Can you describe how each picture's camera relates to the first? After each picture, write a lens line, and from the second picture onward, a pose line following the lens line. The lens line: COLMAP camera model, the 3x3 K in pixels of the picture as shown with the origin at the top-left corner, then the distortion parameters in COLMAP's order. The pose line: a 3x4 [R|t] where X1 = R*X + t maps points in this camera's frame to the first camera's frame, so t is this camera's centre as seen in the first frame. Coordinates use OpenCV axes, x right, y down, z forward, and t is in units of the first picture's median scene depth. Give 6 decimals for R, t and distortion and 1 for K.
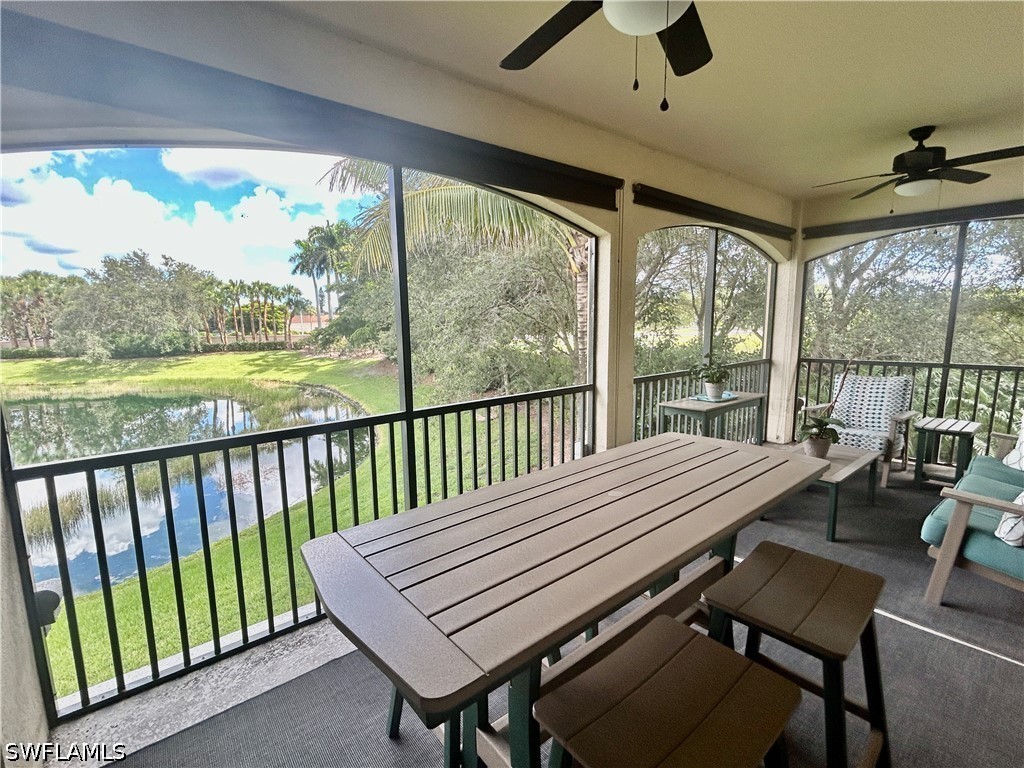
lens RADIAL K [[466.3, 0, 509.7], [0, 466.3, 383.0], [0, 0, 1]] dist [-0.001674, 0.000947]
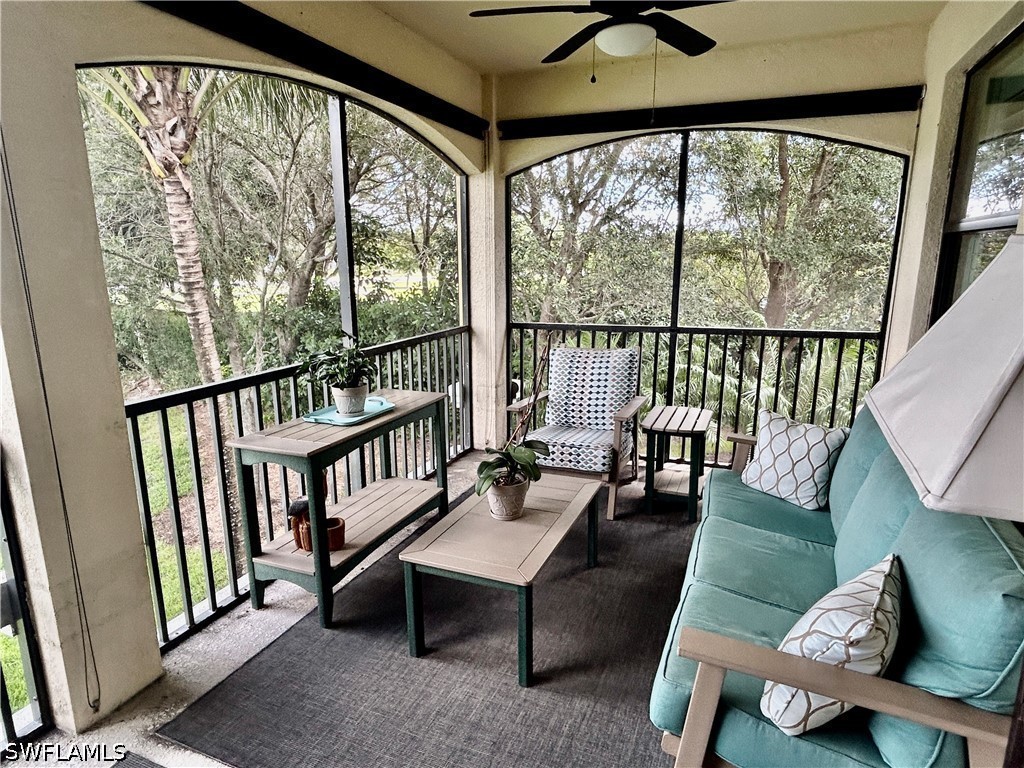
lens RADIAL K [[611.3, 0, 510.2], [0, 611.3, 387.5], [0, 0, 1]] dist [-0.001647, -0.001549]
pose [[0.879418, -0.091271, 0.467219, 0.253019], [0.058112, 0.994691, 0.084931, -0.044046], [-0.472490, -0.047539, 0.880053, 0.271241]]
